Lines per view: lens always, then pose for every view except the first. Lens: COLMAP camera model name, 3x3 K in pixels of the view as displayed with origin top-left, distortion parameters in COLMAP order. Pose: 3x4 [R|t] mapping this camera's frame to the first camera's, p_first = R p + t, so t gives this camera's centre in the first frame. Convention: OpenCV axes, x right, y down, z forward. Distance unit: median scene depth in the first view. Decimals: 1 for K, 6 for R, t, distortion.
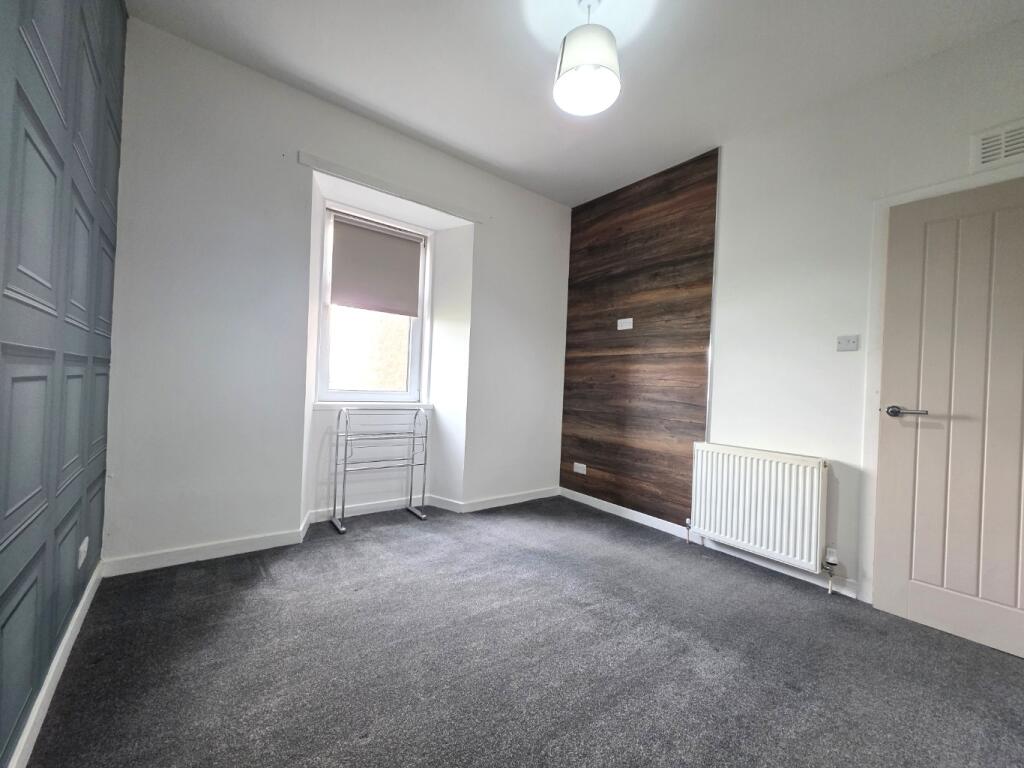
lens RADIAL K [[407.7, 0, 512.7], [0, 407.7, 381.3], [0, 0, 1]] dist [0.000956, 0.000342]
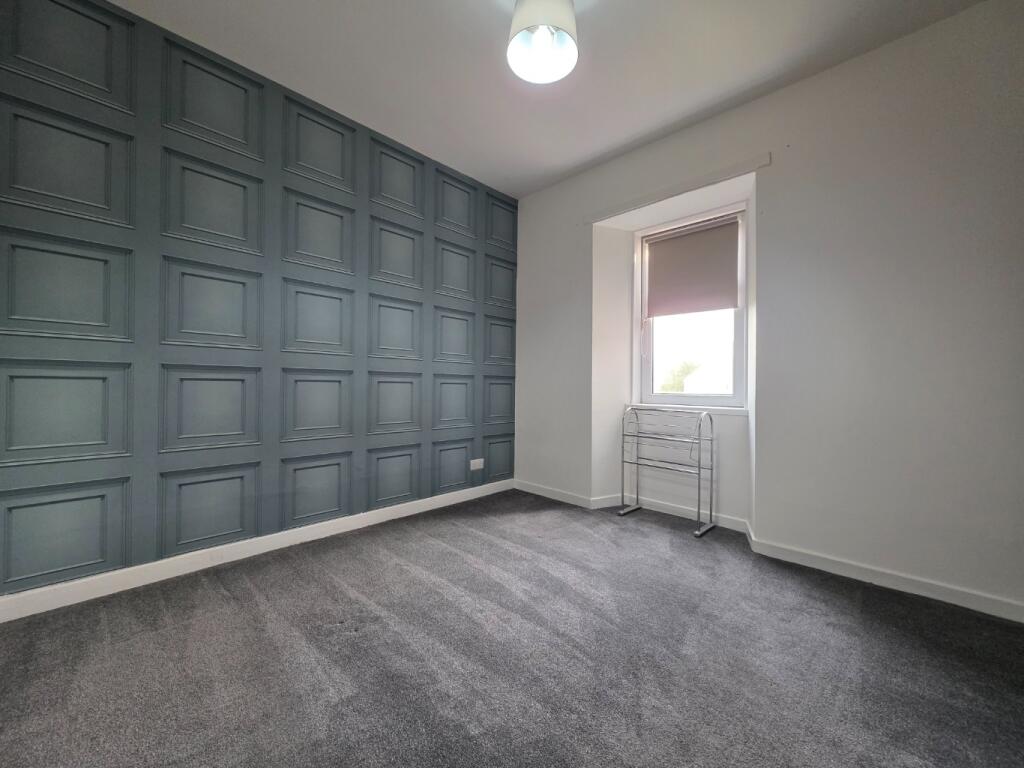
lens RADIAL K [[407.7, 0, 514.0], [0, 407.7, 385.8], [0, 0, 1]] dist [0.000956, 0.000342]
pose [[0.133683, -0.038209, -0.990287, 0.651035], [0.001311, 0.999262, -0.038378, 0.045035], [0.991023, 0.003832, 0.133634, 0.501416]]
